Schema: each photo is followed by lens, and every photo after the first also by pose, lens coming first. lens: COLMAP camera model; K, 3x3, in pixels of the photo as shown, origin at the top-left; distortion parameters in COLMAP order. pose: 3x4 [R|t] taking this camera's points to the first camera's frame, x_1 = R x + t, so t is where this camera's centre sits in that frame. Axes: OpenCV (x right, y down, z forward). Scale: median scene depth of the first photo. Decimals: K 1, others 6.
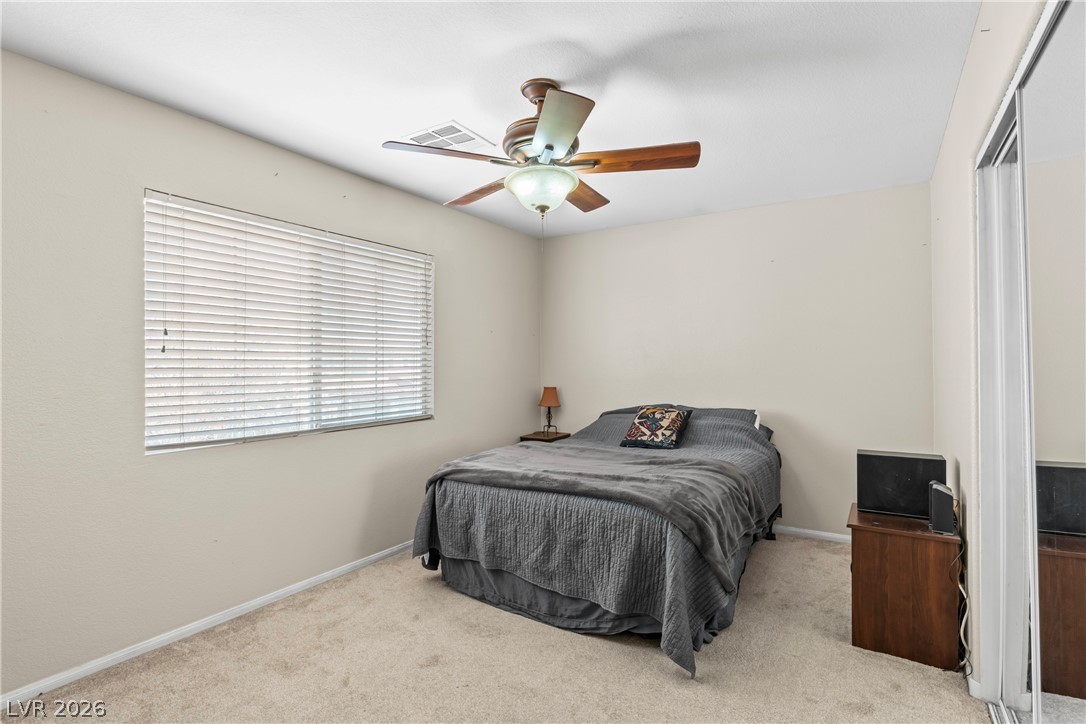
lens RADIAL K [[562.7, 0, 543.0], [0, 562.7, 361.4], [0, 0, 1]] dist [-0.000160, 0.000000]
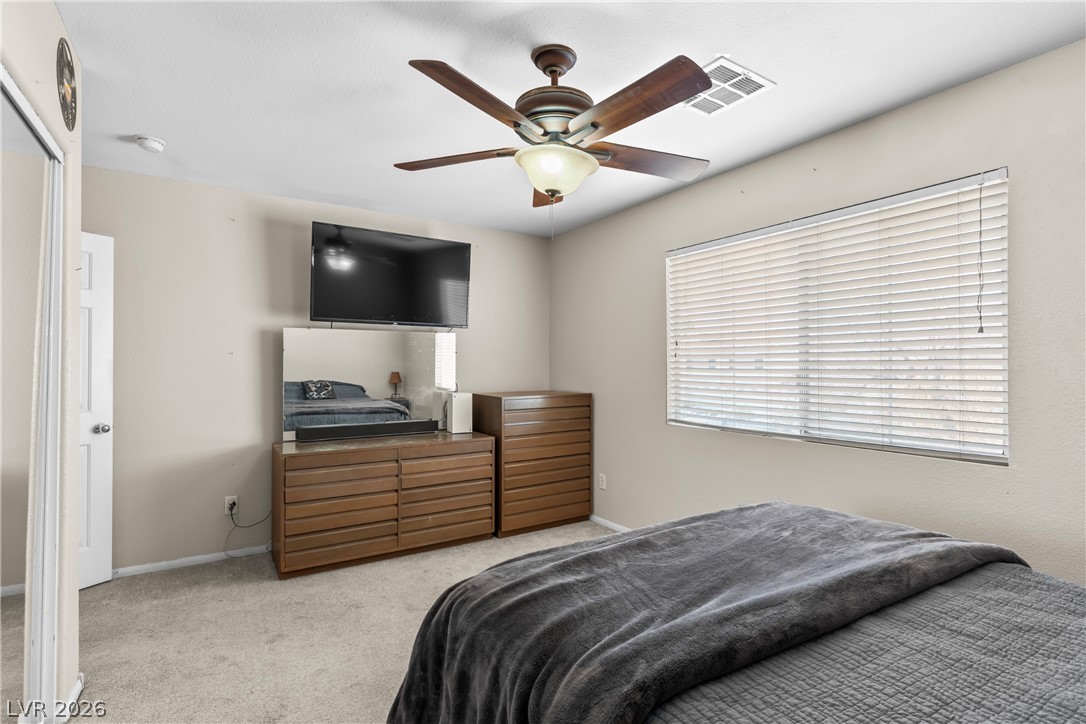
lens RADIAL K [[518.1, 0, 542.5], [0, 518.1, 361.1], [0, 0, 1]] dist [-0.002467, -0.000188]
pose [[-0.435232, -0.004154, -0.900309, 0.538131], [0.005918, 0.999955, -0.007475, 0.001880], [0.900299, -0.008581, -0.435188, 0.975459]]
